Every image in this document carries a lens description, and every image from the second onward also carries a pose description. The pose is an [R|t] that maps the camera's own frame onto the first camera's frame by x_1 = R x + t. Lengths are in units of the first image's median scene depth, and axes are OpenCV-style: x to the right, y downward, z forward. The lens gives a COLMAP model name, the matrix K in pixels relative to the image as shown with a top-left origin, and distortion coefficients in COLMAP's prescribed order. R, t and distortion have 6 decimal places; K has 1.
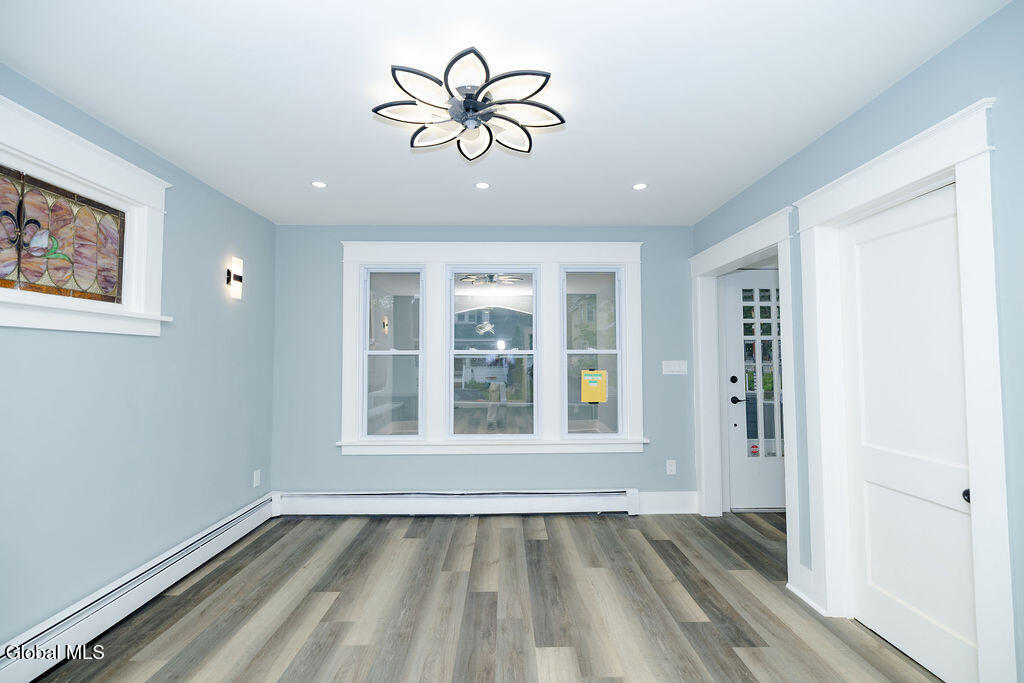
lens RADIAL K [[439.1, 0, 513.3], [0, 439.1, 340.2], [0, 0, 1]] dist [0.000573, 0.000355]
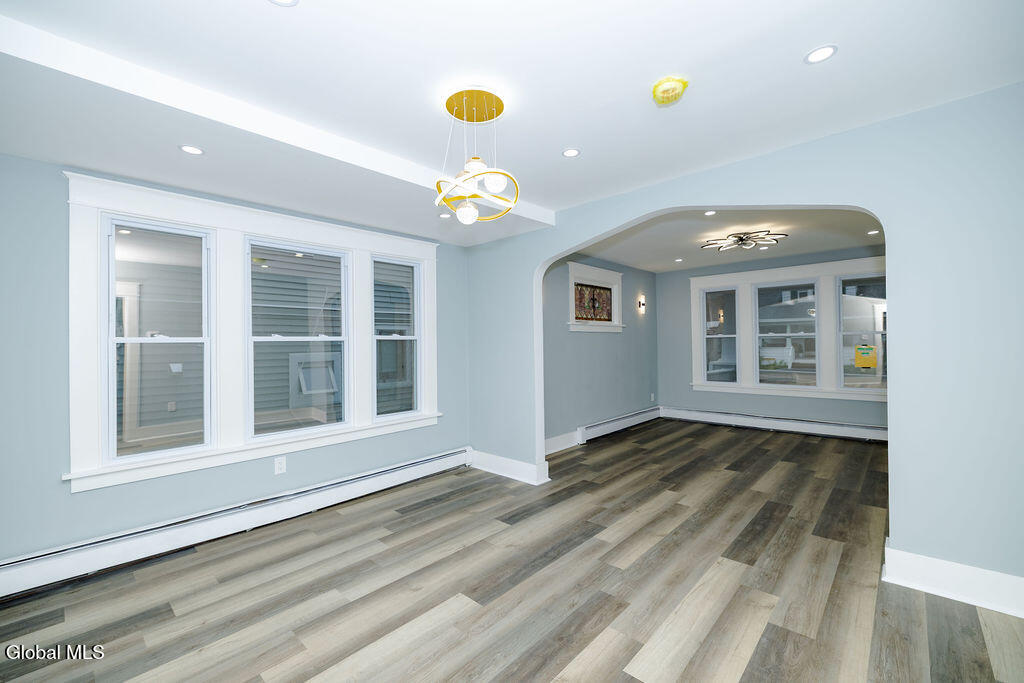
lens RADIAL K [[426.1, 0, 512.0], [0, 426.1, 341.5], [0, 0, 1]] dist [0.000832, 0.000045]
pose [[0.721650, -0.011866, -0.692156, 0.408474], [0.041529, 0.998794, 0.026175, -0.040963], [0.691011, -0.047634, 0.721273, -1.088072]]
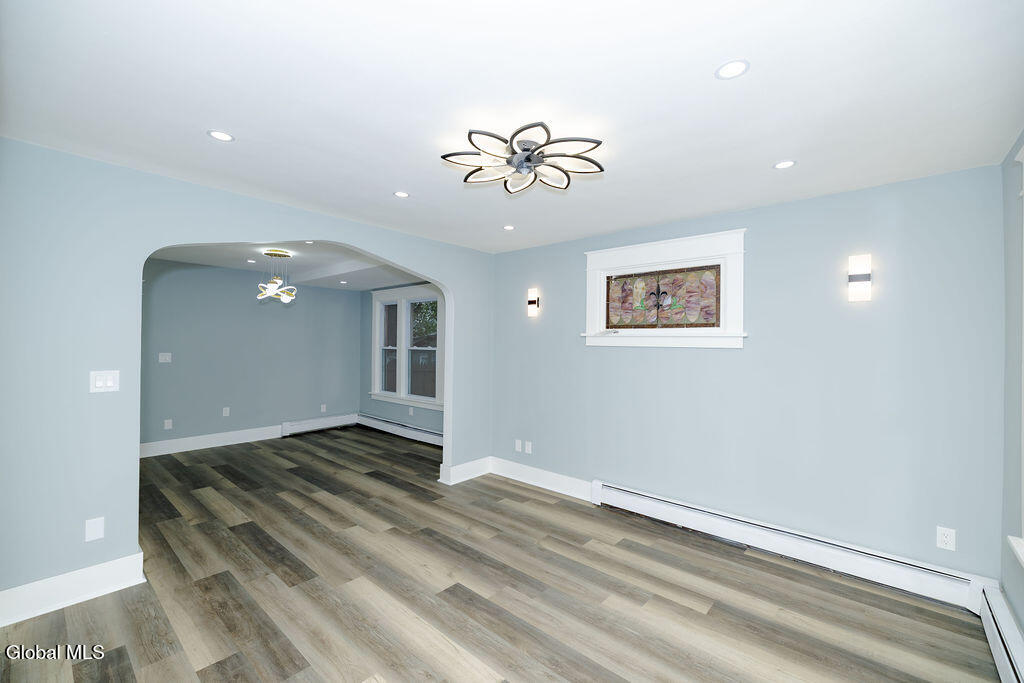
lens RADIAL K [[426.1, 0, 512.0], [0, 426.1, 341.5], [0, 0, 1]] dist [0.000832, 0.000045]
pose [[-0.675654, -0.008077, -0.737175, 0.491885], [0.020853, 0.999330, -0.030063, -0.004269], [0.736924, -0.035685, -0.675033, 1.121261]]
